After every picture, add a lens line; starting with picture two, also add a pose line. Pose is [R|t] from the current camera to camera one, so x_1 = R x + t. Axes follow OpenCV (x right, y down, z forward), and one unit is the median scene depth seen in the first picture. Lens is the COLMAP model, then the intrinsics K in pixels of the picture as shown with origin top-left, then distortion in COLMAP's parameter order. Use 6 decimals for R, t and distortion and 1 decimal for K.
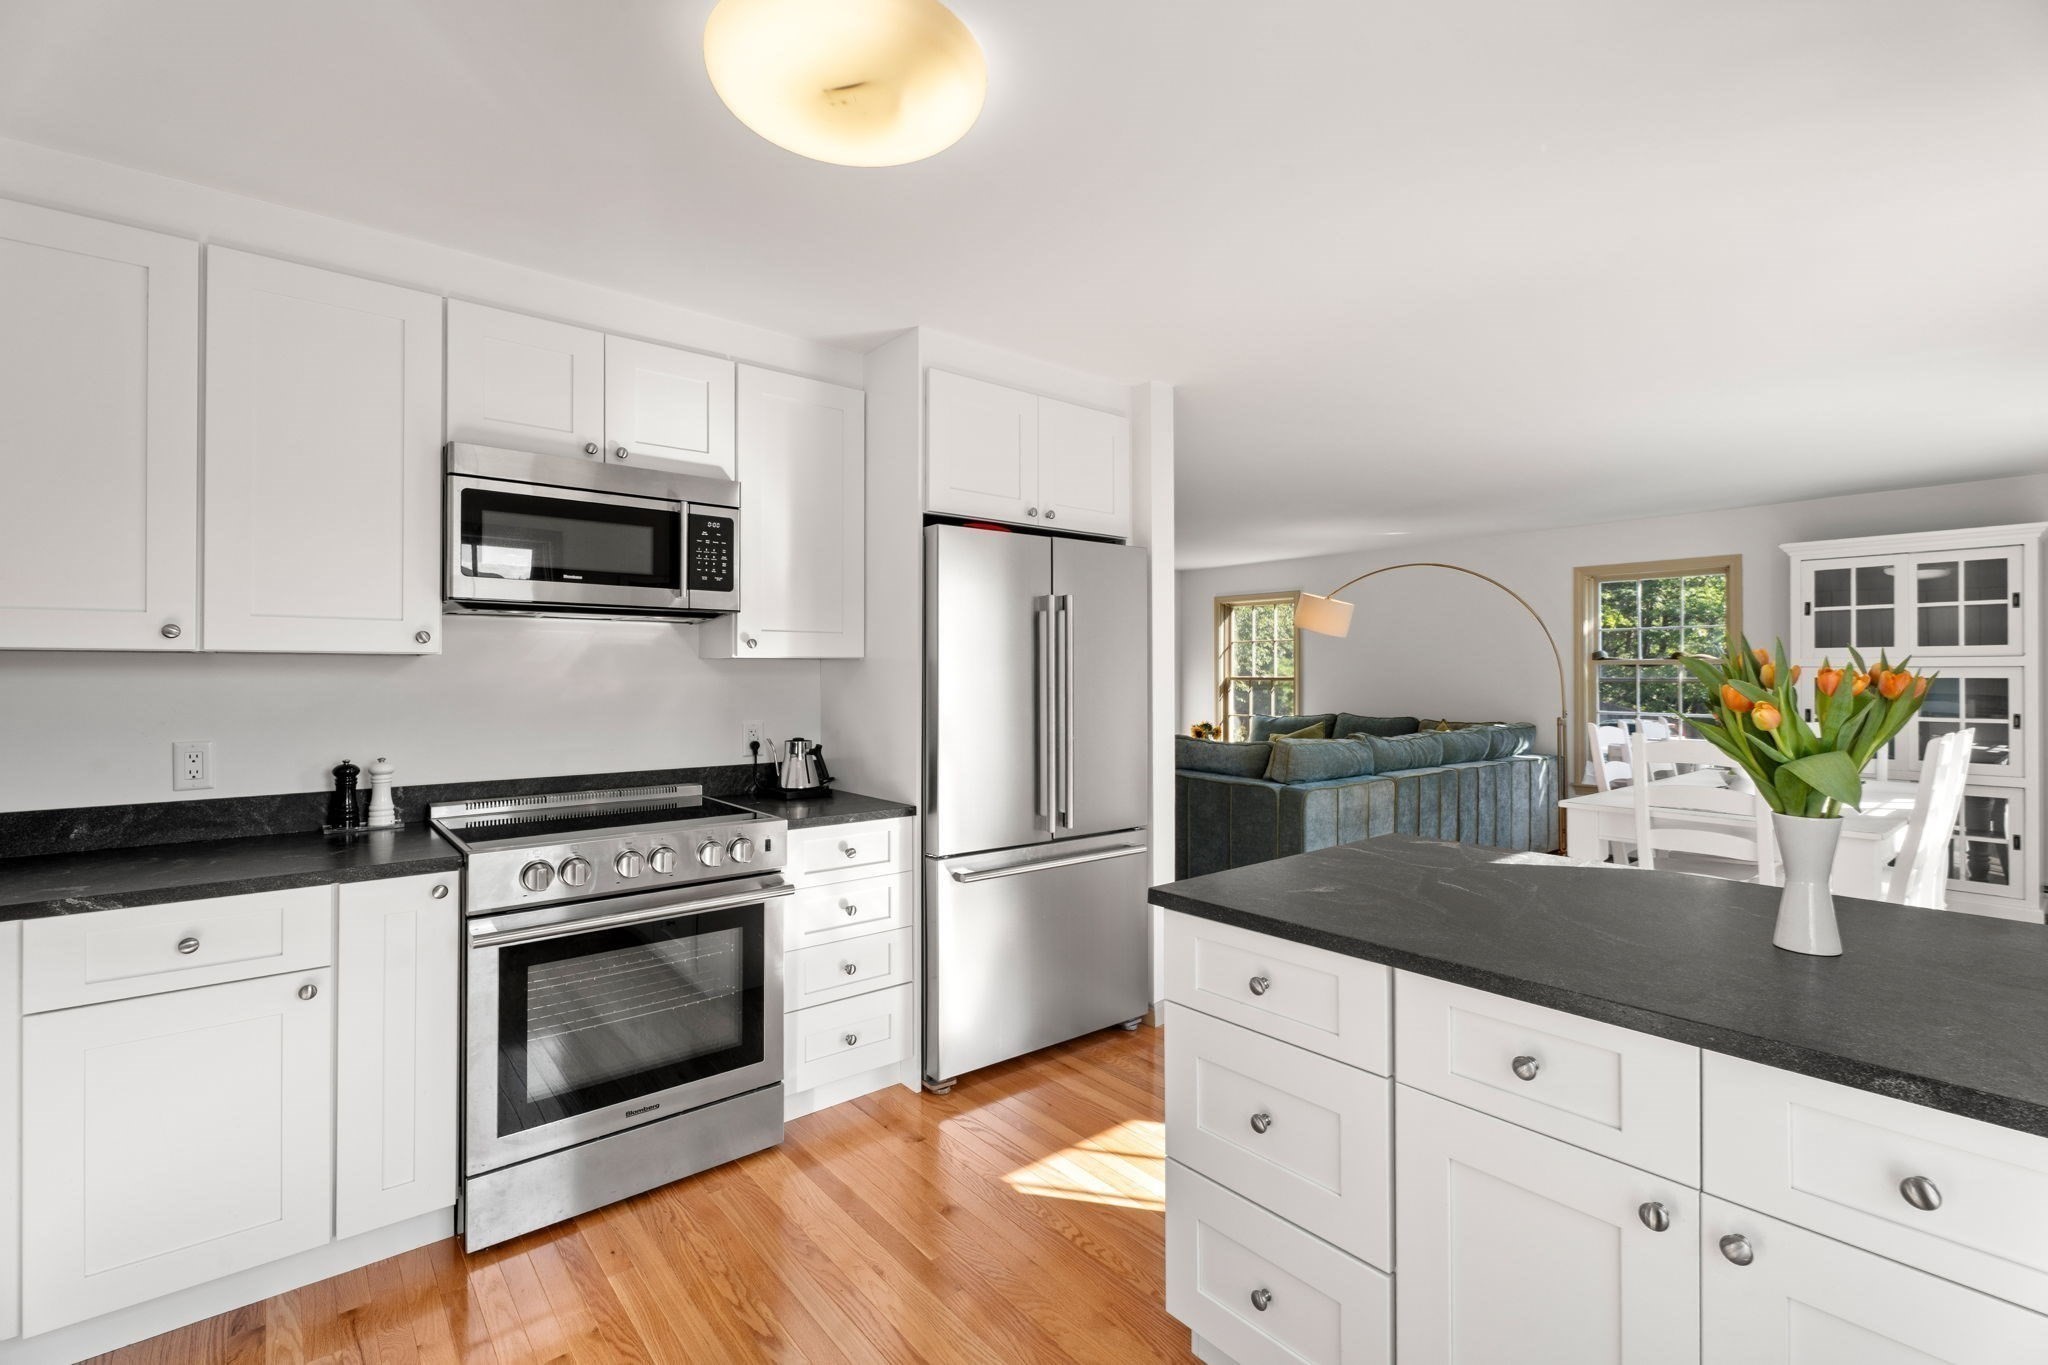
lens RADIAL K [[915.8, 0, 1018.9], [0, 915.8, 663.3], [0, 0, 1]] dist [-0.000424, -0.000629]
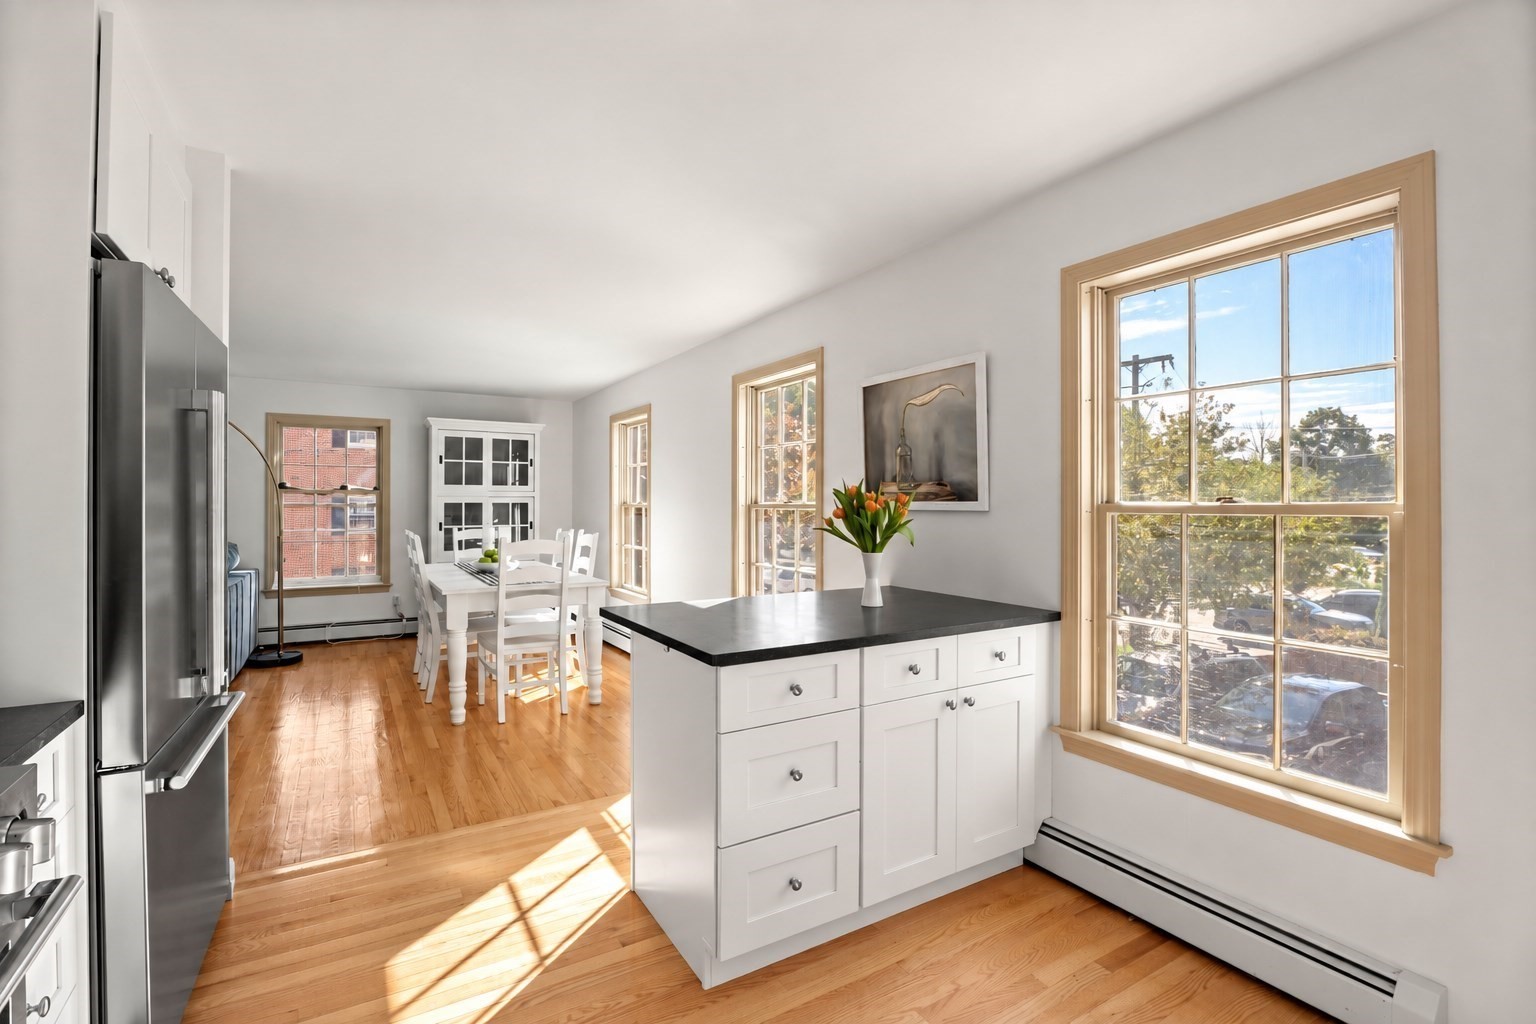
lens RADIAL K [[711.5, 0, 750.2], [0, 711.5, 502.9], [0, 0, 1]] dist [0.034838, 0.000029]
pose [[0.173172, -0.000699, 0.984891, -0.308737], [-0.010774, 0.999939, 0.002604, 0.007448], [-0.984833, -0.011062, 0.173154, 0.272522]]
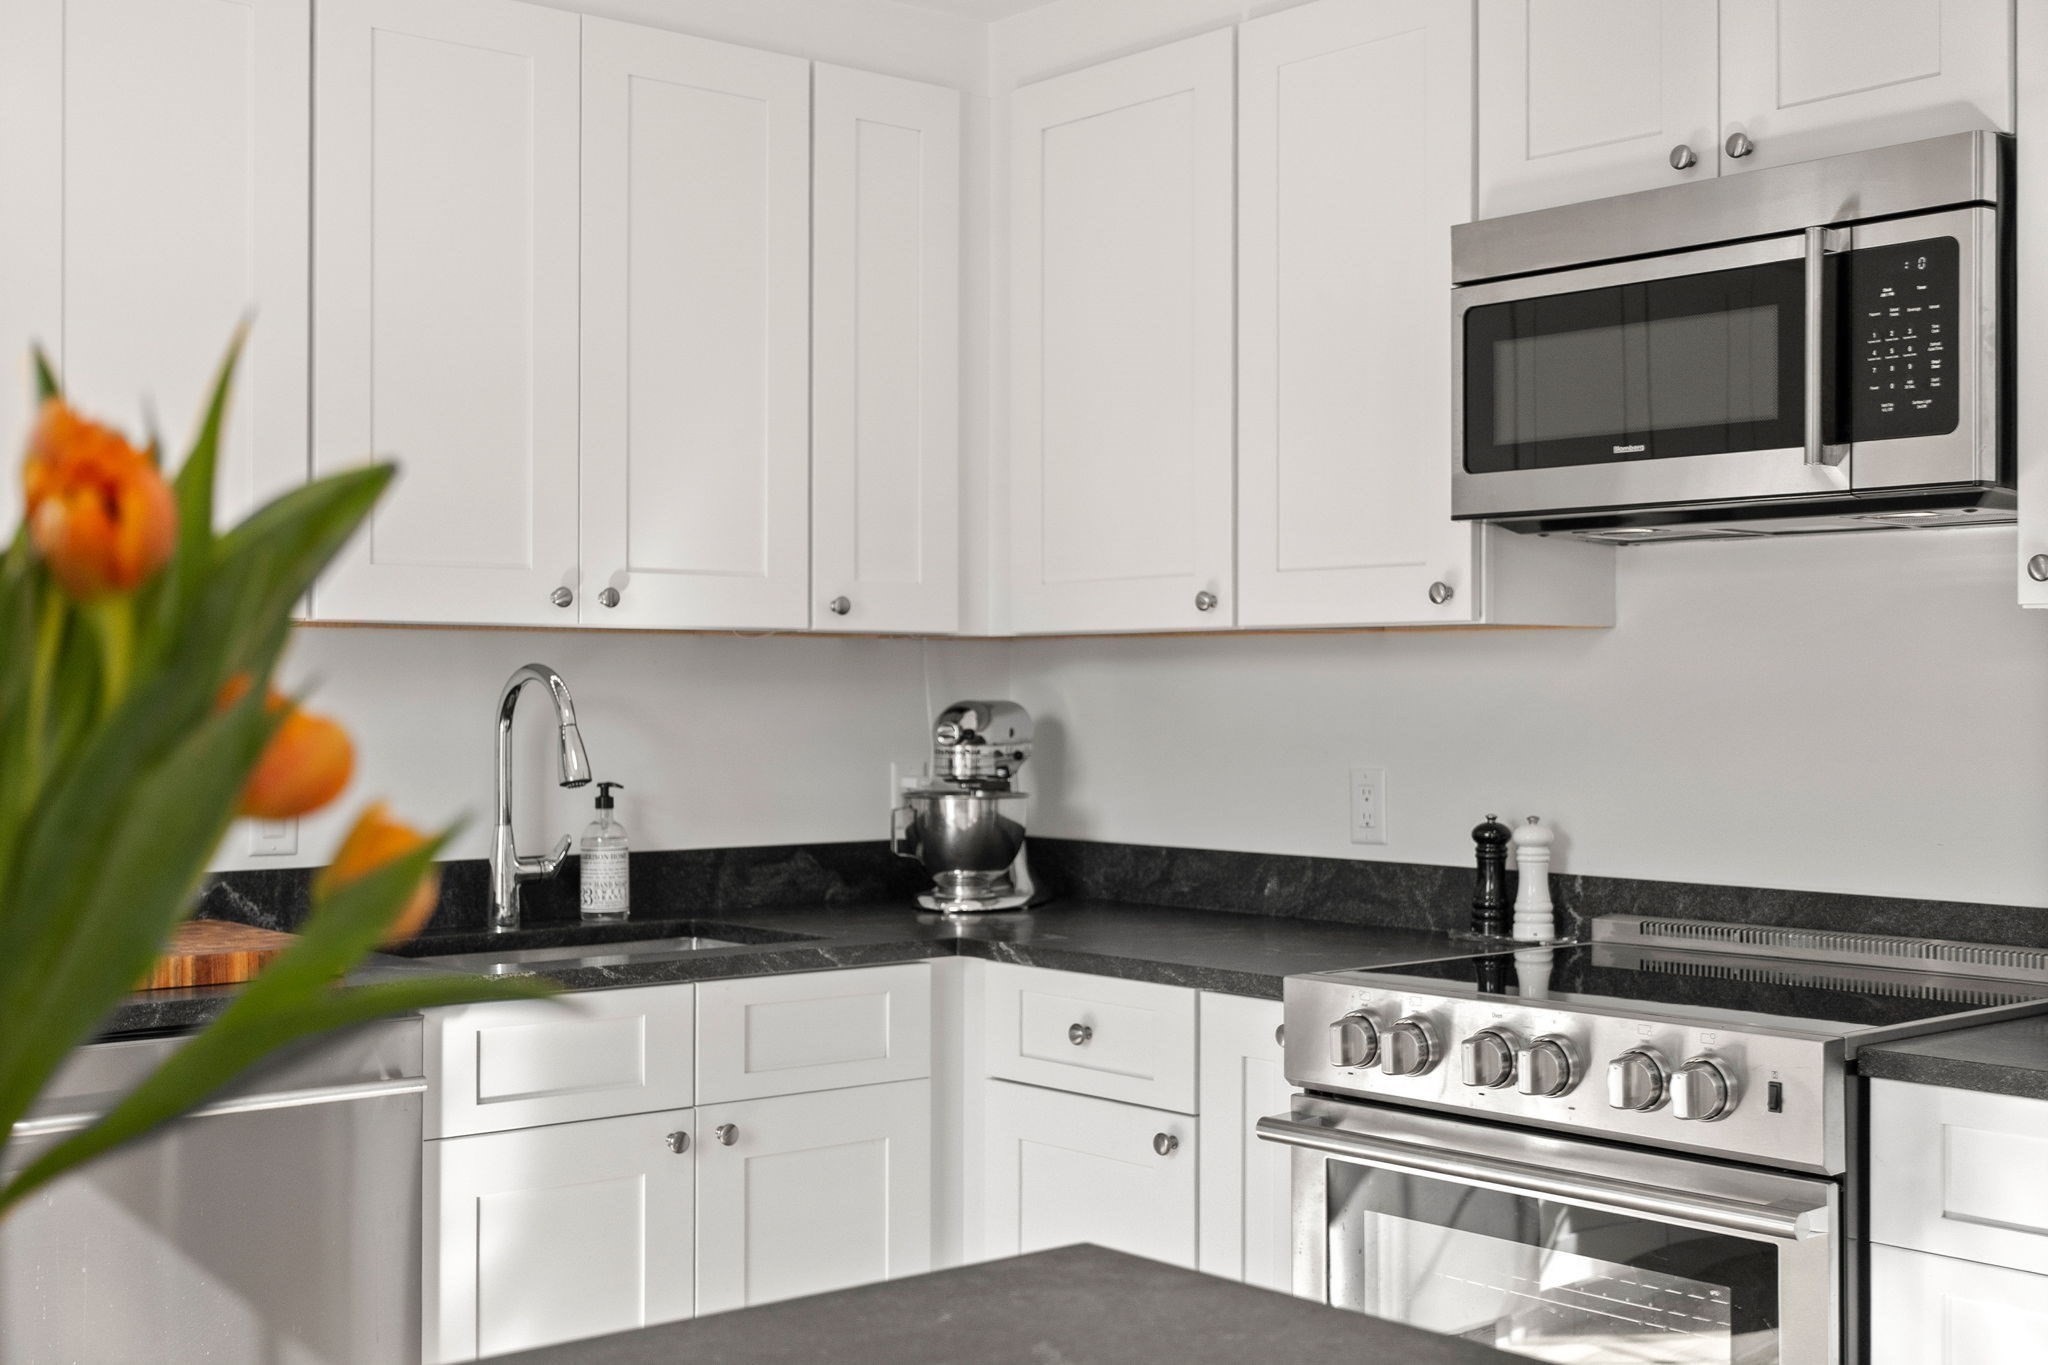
lens RADIAL K [[2458.4, 0, 1024.0], [0, 2458.4, 682.5], [0, 0, 1]] dist [-0.012290, -0.011905]
pose [[0.009366, -0.003597, -0.999950, 0.382655], [0.009840, 0.999945, -0.003505, 0.013013], [0.999908, -0.009806, 0.009401, 0.343976]]
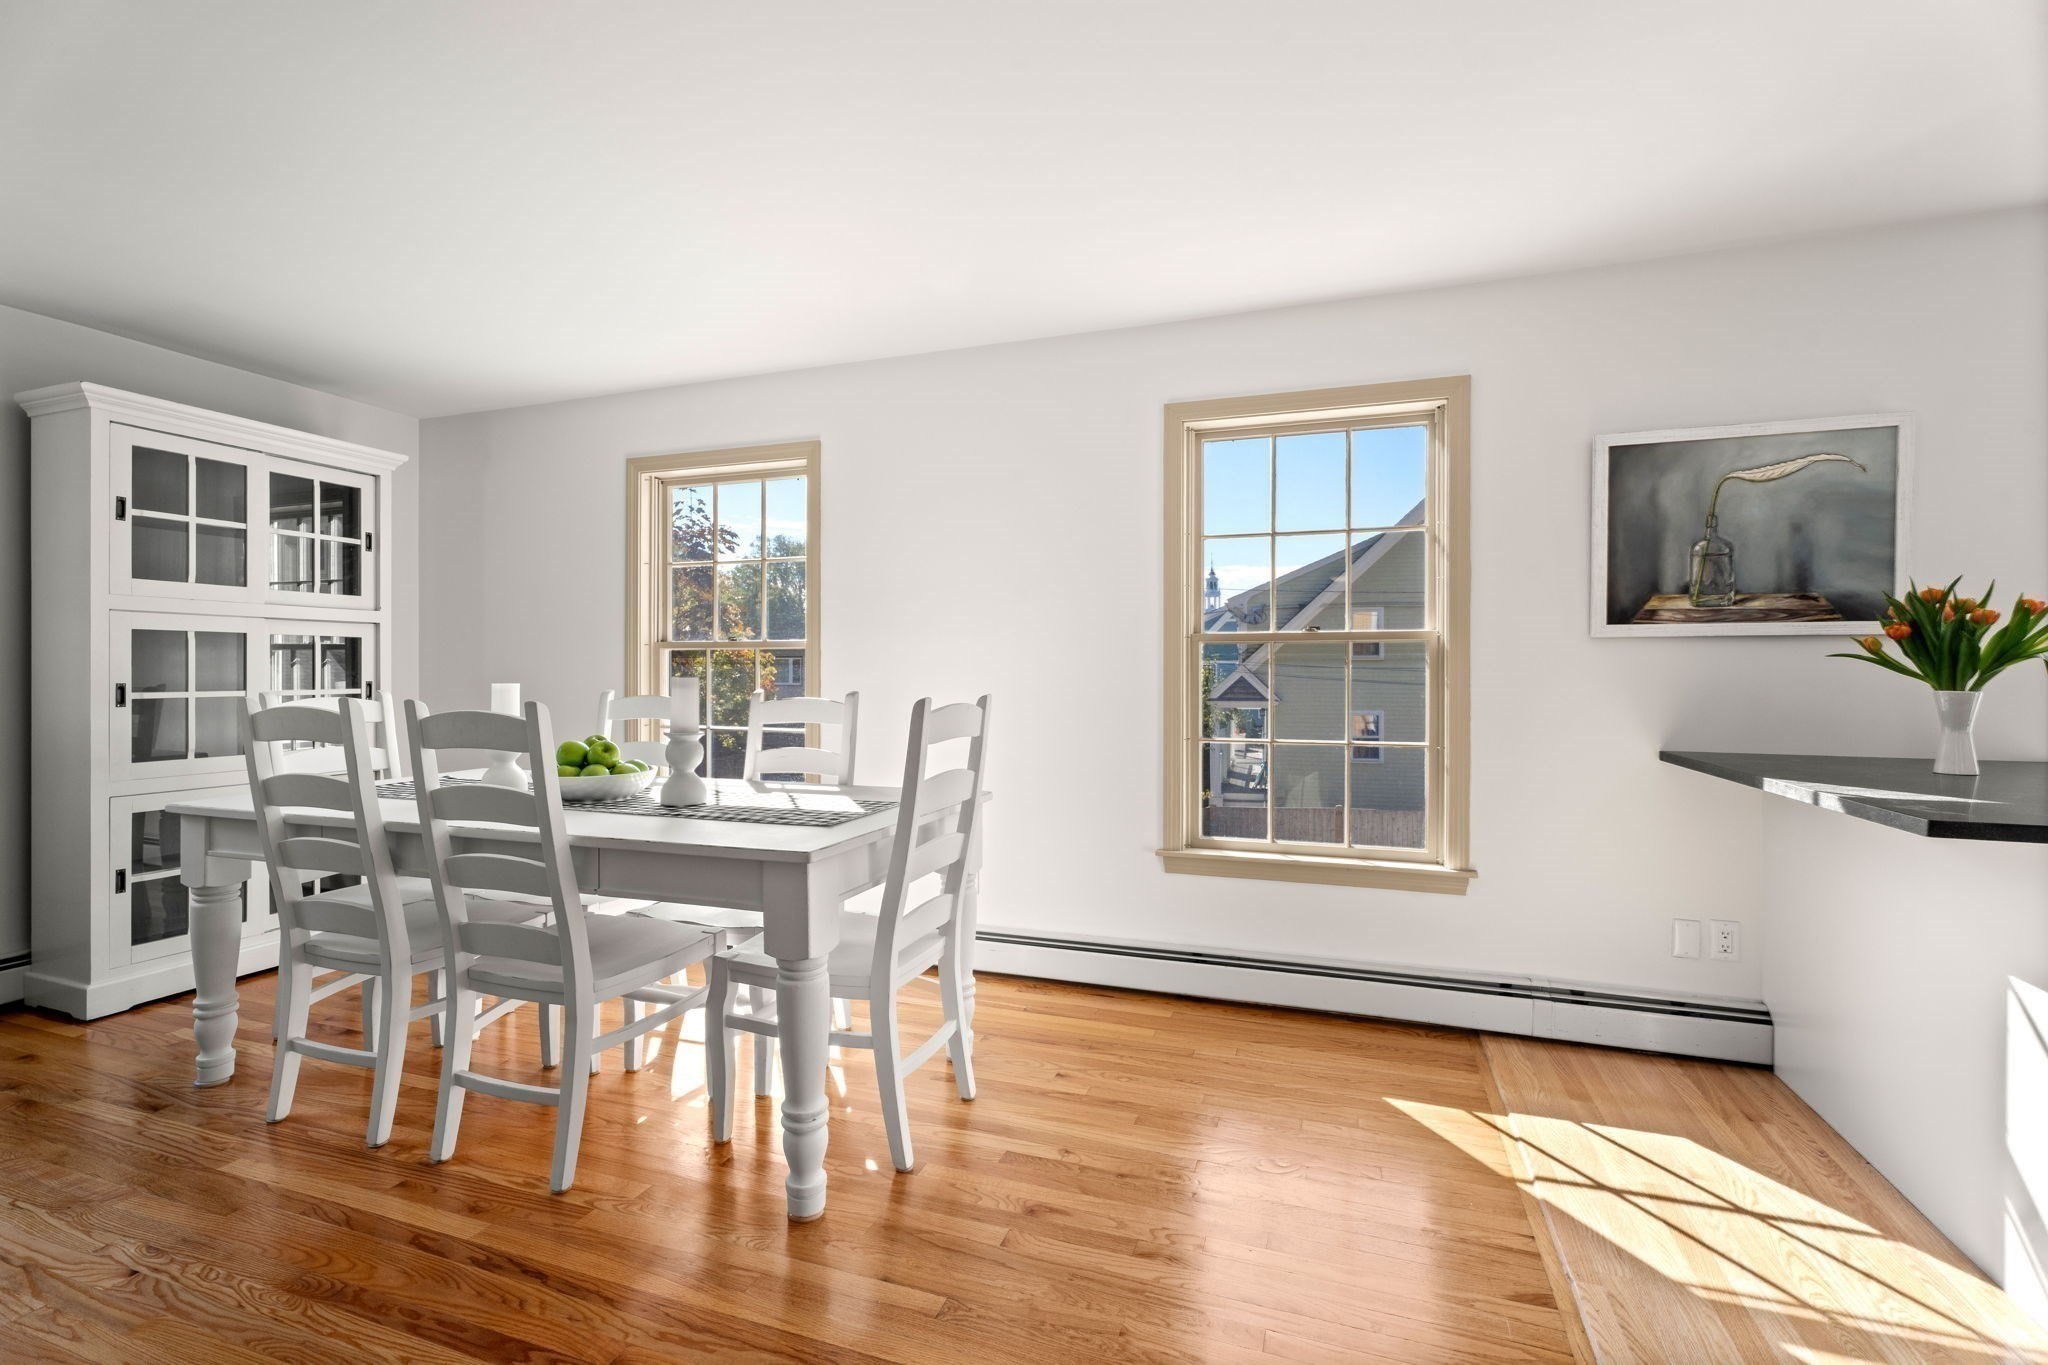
lens RADIAL K [[907.7, 0, 1024.0], [0, 907.7, 682.5], [0, 0, 1]] dist [0.002104, 0.000187]
pose [[-0.515466, -0.009634, 0.856856, 0.088802], [-0.011234, 0.999927, 0.004485, 0.044864], [-0.856837, -0.007314, -0.515536, 0.889373]]
